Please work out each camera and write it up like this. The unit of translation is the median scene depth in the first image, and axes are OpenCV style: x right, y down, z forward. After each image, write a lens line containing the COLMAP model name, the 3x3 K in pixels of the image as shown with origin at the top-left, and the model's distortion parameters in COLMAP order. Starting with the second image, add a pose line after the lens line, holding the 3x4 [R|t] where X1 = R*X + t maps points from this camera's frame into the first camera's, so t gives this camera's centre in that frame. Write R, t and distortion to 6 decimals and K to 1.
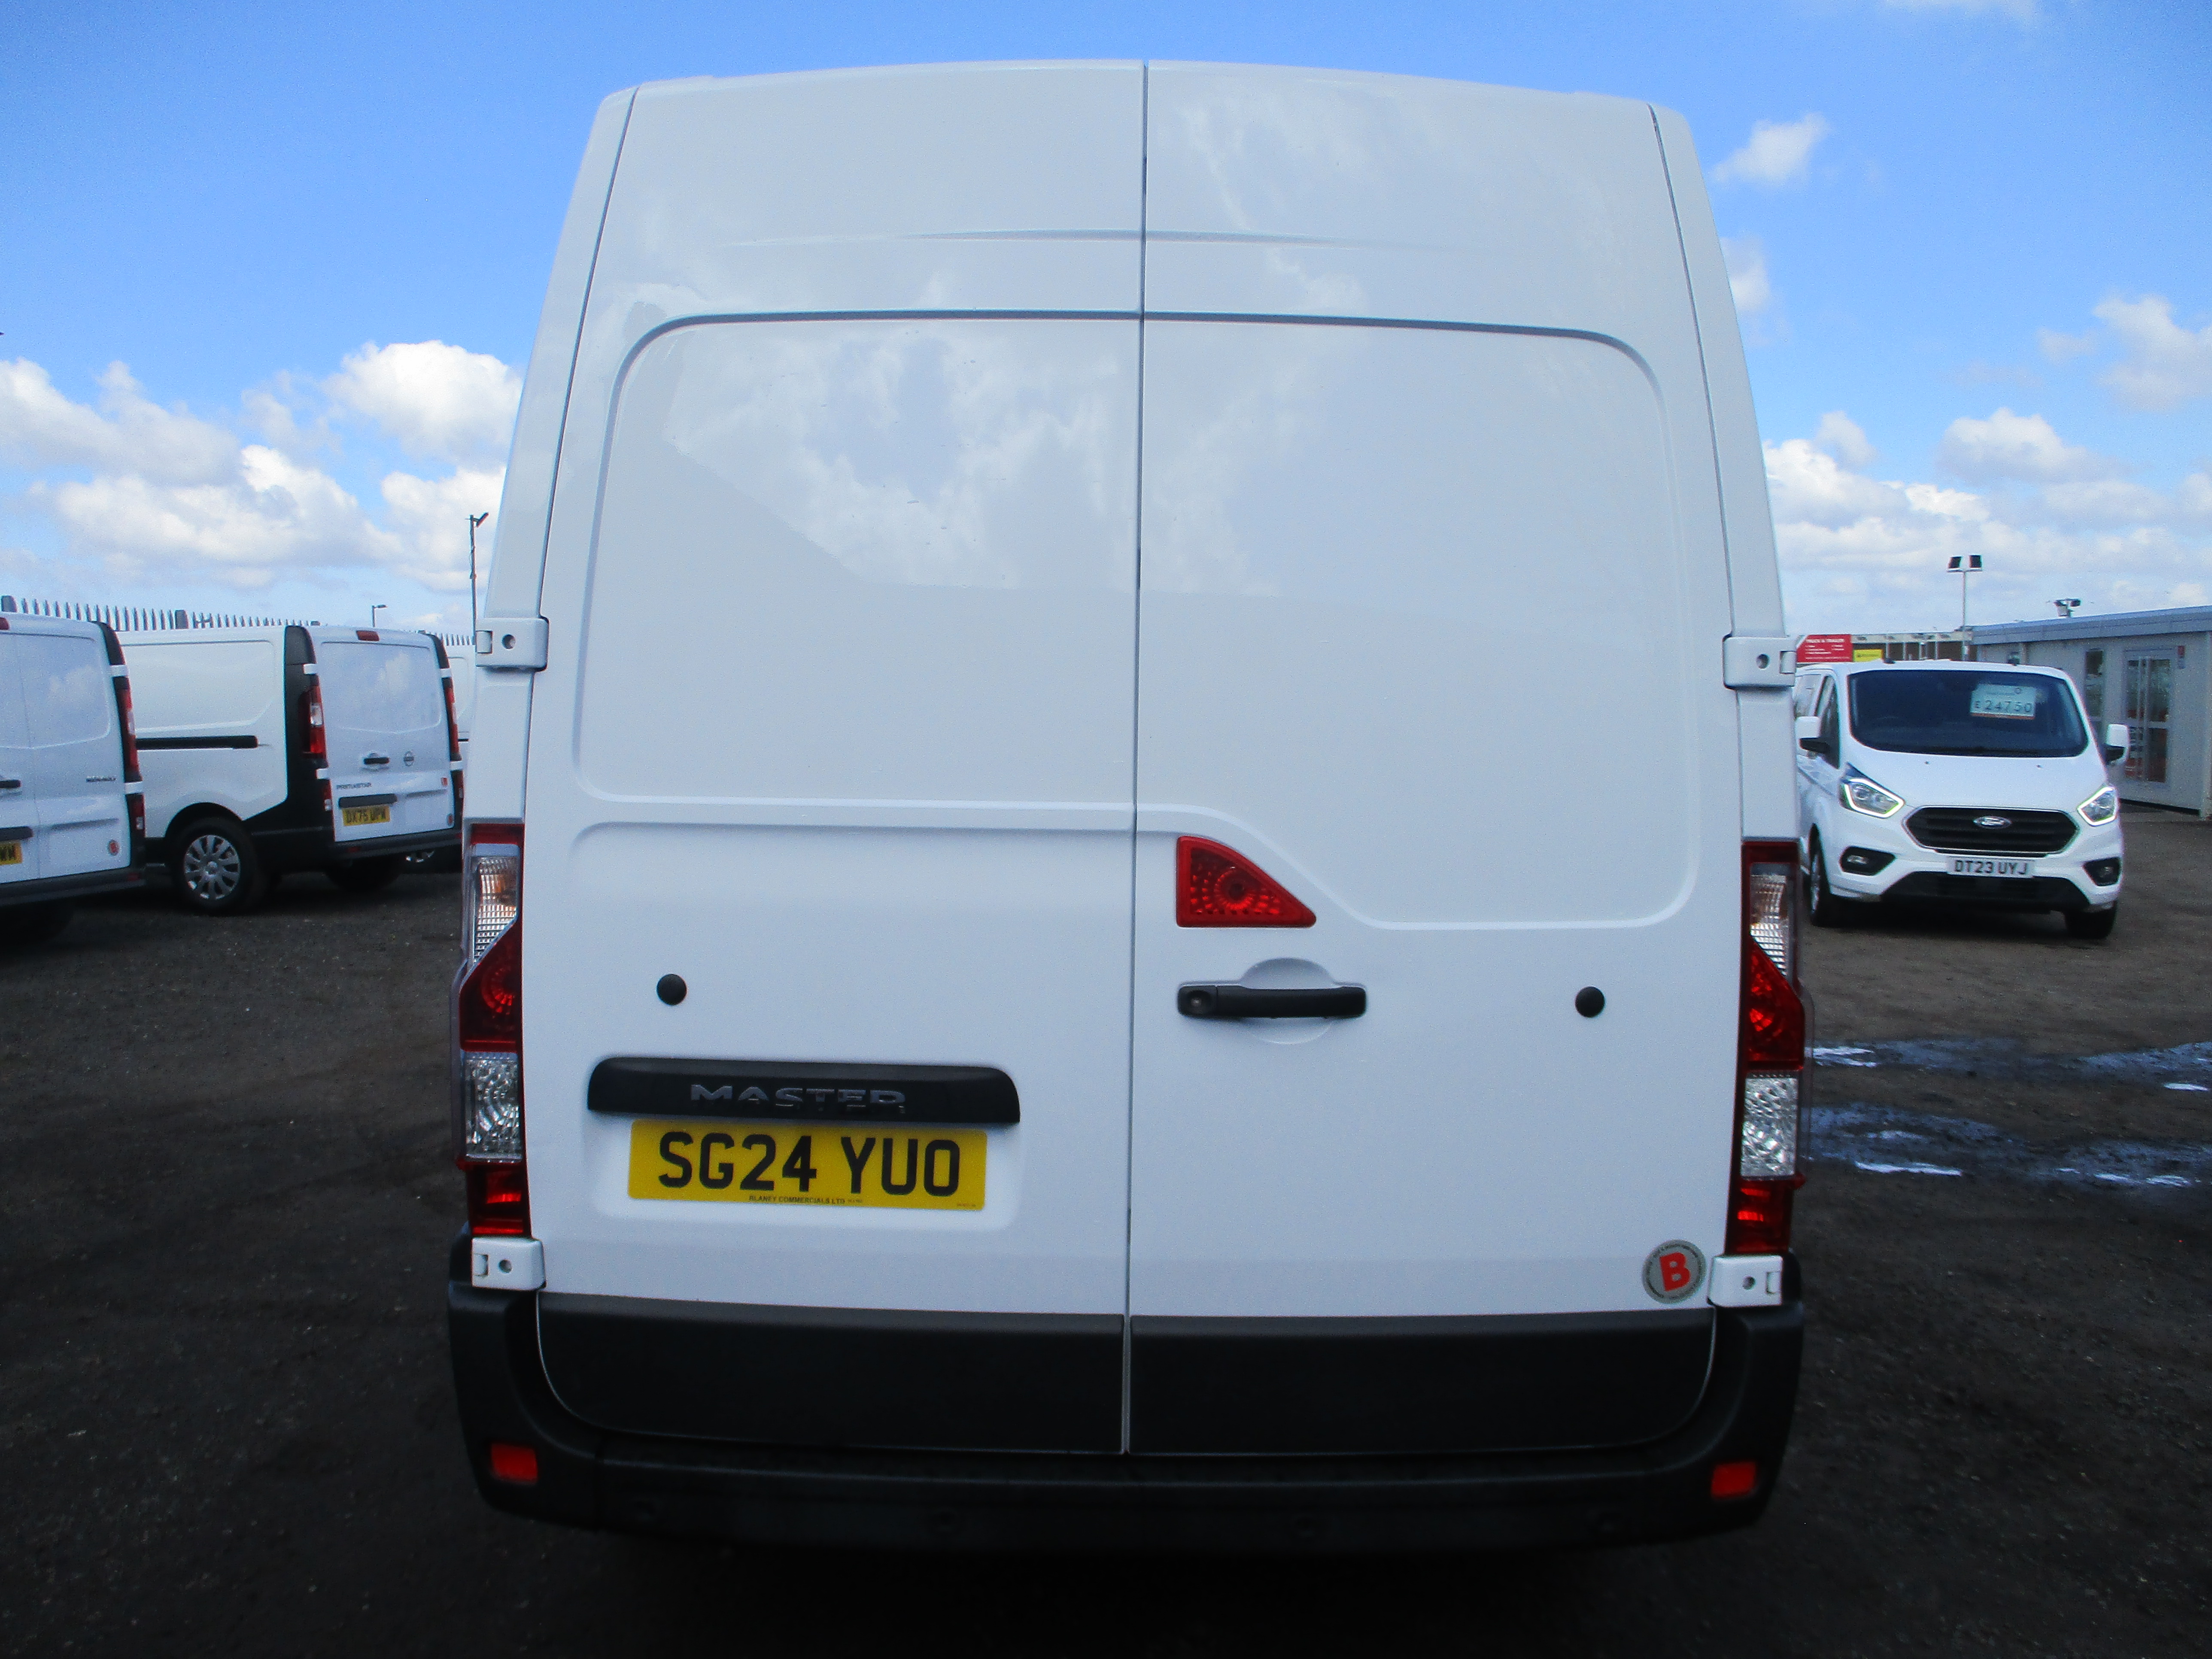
lens RADIAL K [[1682.0, 0, 1106.0], [0, 1682.0, 829.5], [0, 0, 1]] dist [-0.003821, -0.001239]
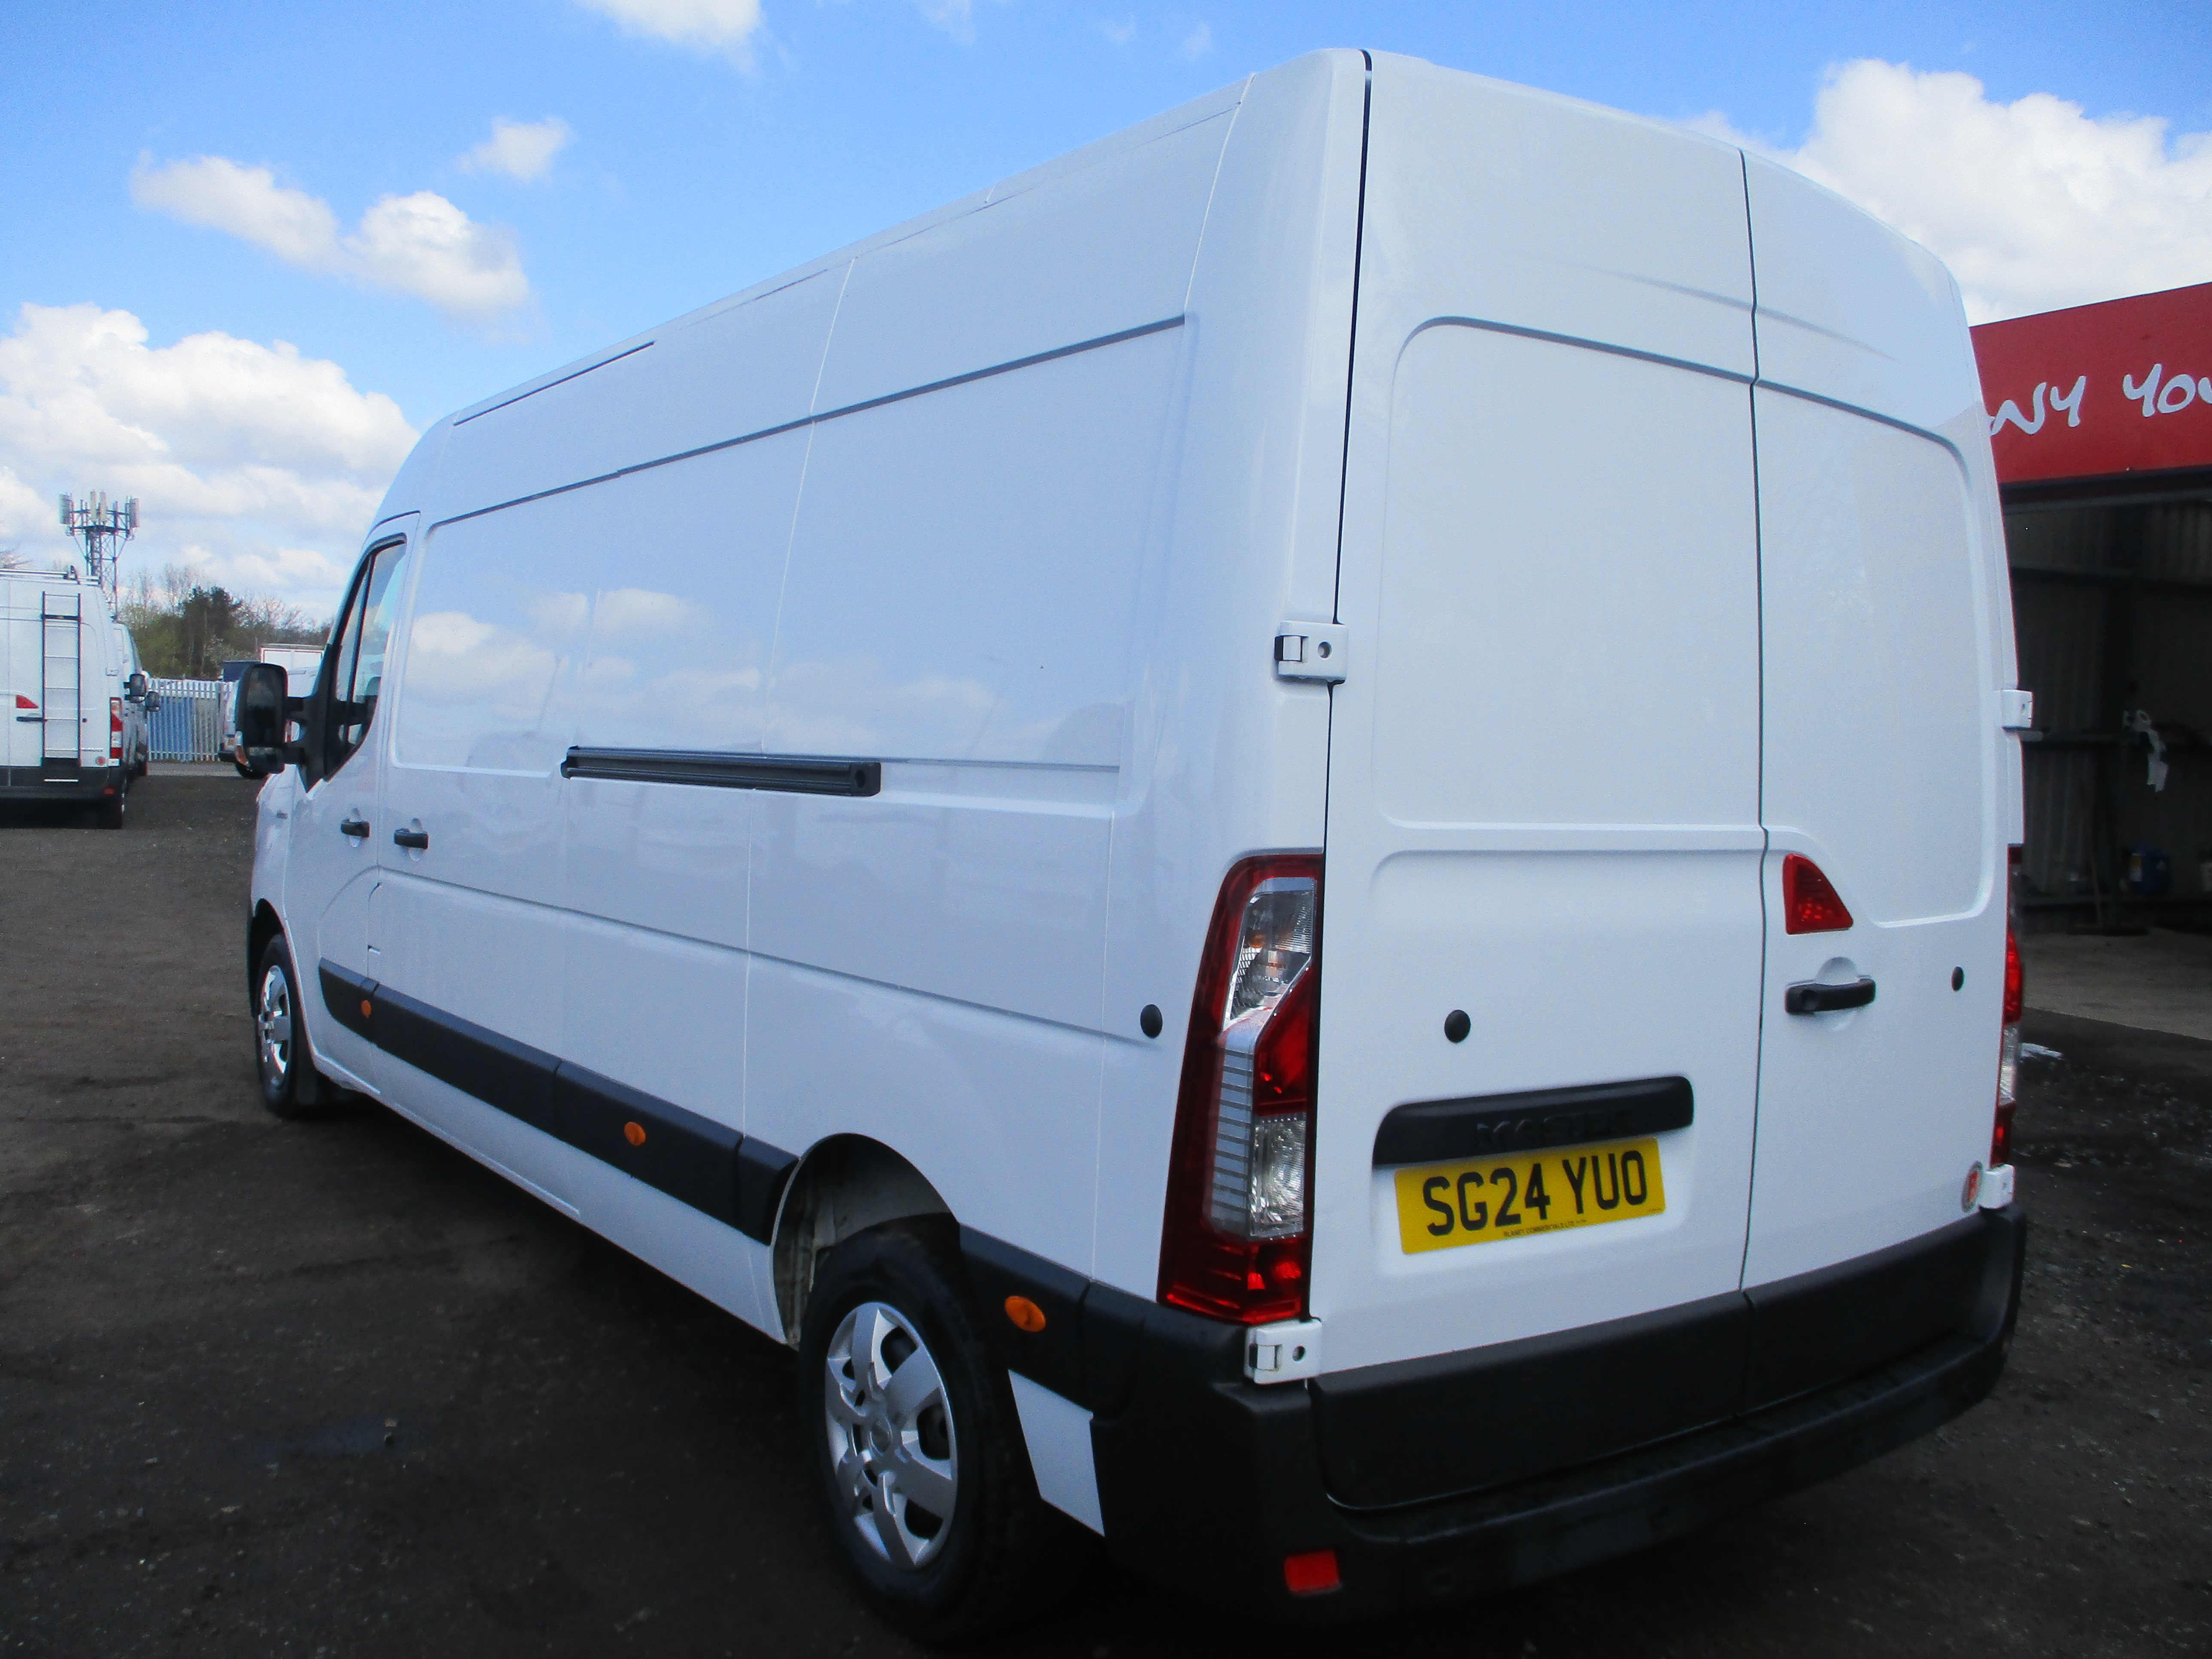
lens RADIAL K [[1682.0, 0, 1106.0], [0, 1682.0, 829.5], [0, 0, 1]] dist [-0.003821, -0.001239]
pose [[0.822030, -0.012159, 0.569315, -0.949878], [0.008229, 0.999921, 0.009475, -0.025920], [-0.569385, -0.003104, 0.822065, 0.332417]]
